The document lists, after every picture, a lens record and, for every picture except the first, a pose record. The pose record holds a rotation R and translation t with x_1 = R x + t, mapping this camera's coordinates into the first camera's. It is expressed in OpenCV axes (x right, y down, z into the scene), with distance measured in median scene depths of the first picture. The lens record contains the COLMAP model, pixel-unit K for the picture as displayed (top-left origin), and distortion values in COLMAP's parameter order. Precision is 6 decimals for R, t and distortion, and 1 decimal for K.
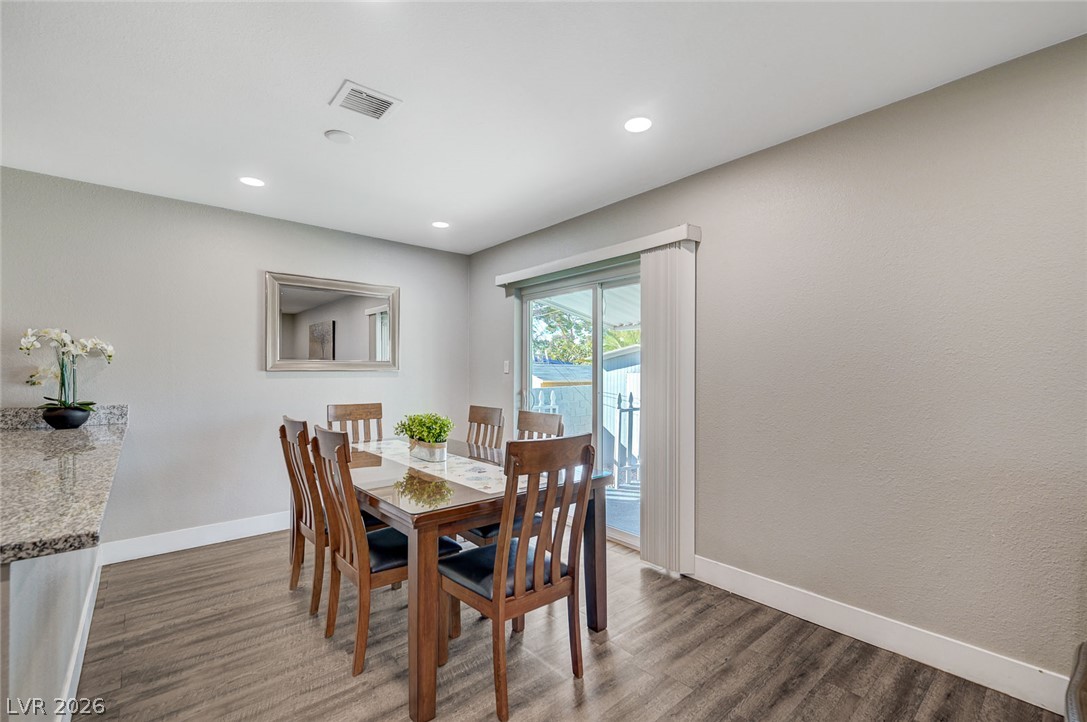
lens RADIAL K [[468.6, 0, 544.3], [0, 468.6, 369.0], [0, 0, 1]] dist [-0.000441, 0.000099]
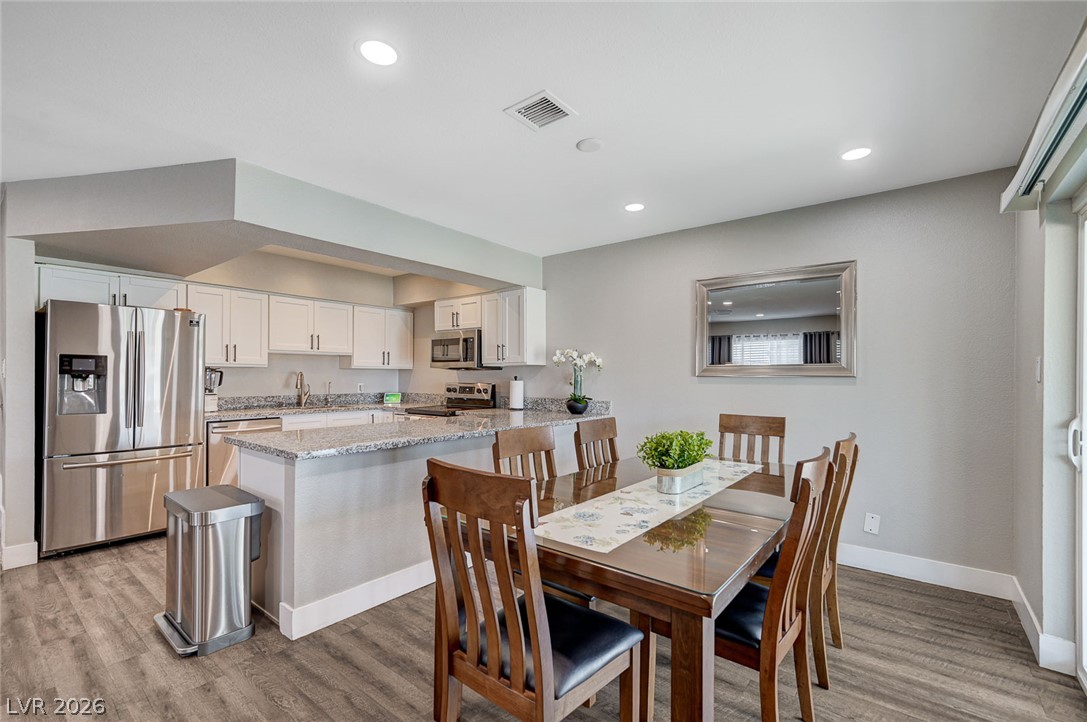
lens RADIAL K [[472.2, 0, 550.0], [0, 472.2, 378.6], [0, 0, 1]] dist [0.000428, 0.000027]
pose [[0.196337, 0.005936, -0.980519, 0.474440], [0.001088, 0.999980, 0.006272, 0.001820], [0.980536, -0.002298, 0.196326, 0.617477]]
